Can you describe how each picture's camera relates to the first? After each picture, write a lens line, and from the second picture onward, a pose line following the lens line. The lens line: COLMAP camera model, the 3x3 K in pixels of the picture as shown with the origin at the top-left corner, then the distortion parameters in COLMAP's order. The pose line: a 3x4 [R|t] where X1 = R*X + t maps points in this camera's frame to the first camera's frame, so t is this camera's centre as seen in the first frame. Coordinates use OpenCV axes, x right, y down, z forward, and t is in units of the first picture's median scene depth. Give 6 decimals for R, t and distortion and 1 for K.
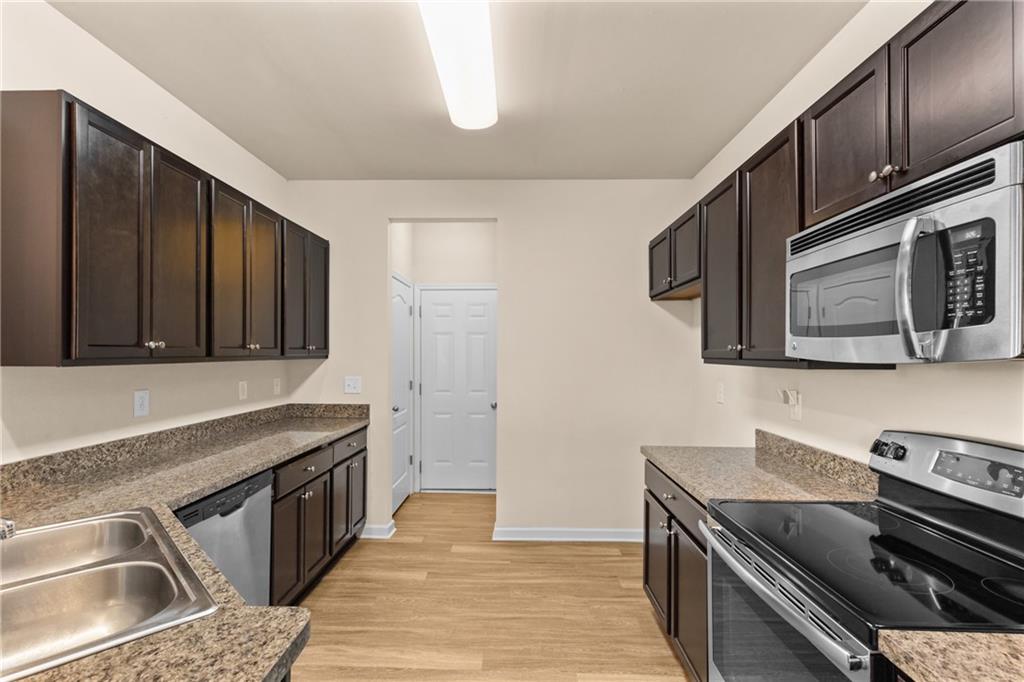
lens RADIAL K [[462.6, 0, 504.1], [0, 462.6, 346.9], [0, 0, 1]] dist [0.002562, -0.000152]
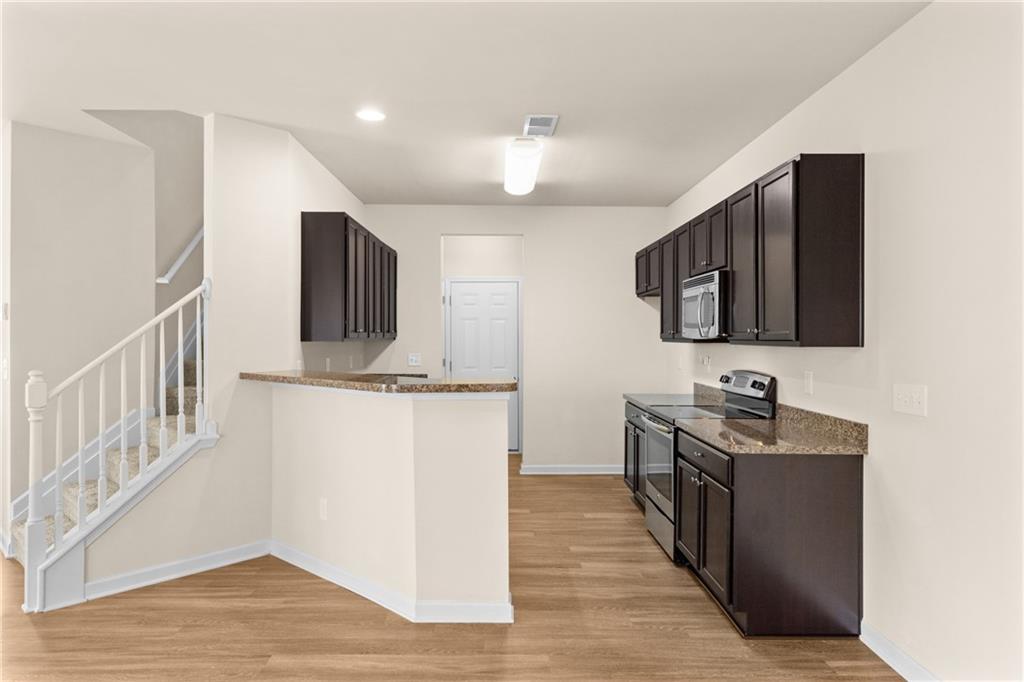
lens RADIAL K [[641.6, 0, 512.0], [0, 641.6, 341.0], [0, 0, 1]] dist [0.002700, 0.000256]
pose [[0.998757, -0.001135, 0.049824, -0.175218], [0.000103, 0.999786, 0.020693, -0.011313], [-0.049837, -0.020663, 0.998544, -1.050690]]
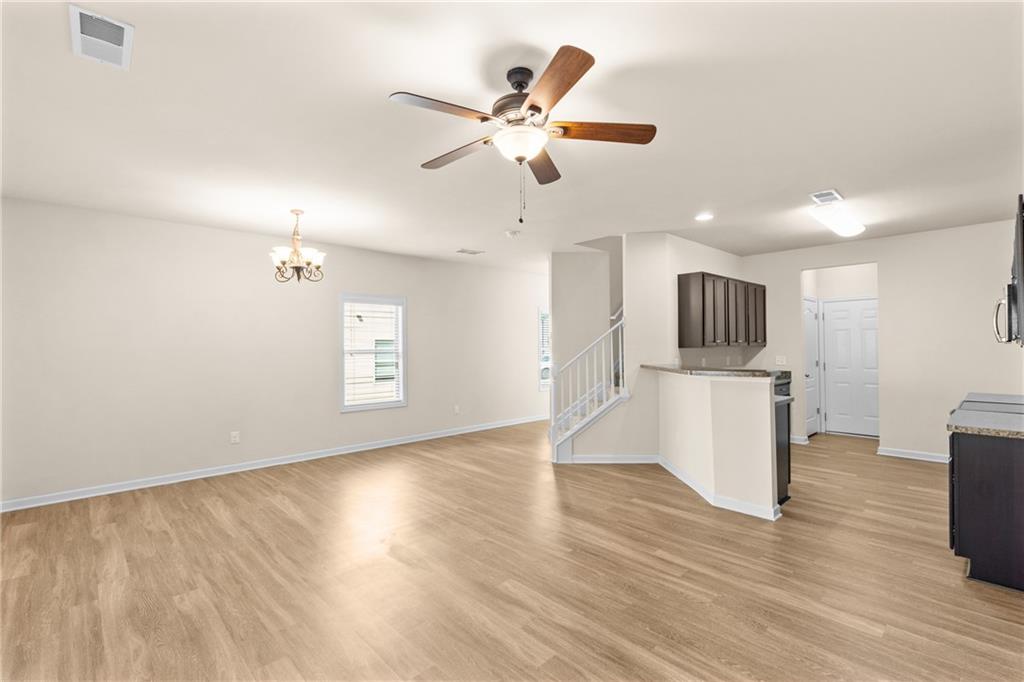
lens RADIAL K [[462.6, 0, 504.1], [0, 462.6, 346.9], [0, 0, 1]] dist [0.002562, -0.000152]
pose [[0.703619, -0.009956, -0.710507, 0.272823], [0.021280, 0.999749, 0.007064, -0.013447], [0.710258, -0.020090, 0.703654, -1.390775]]
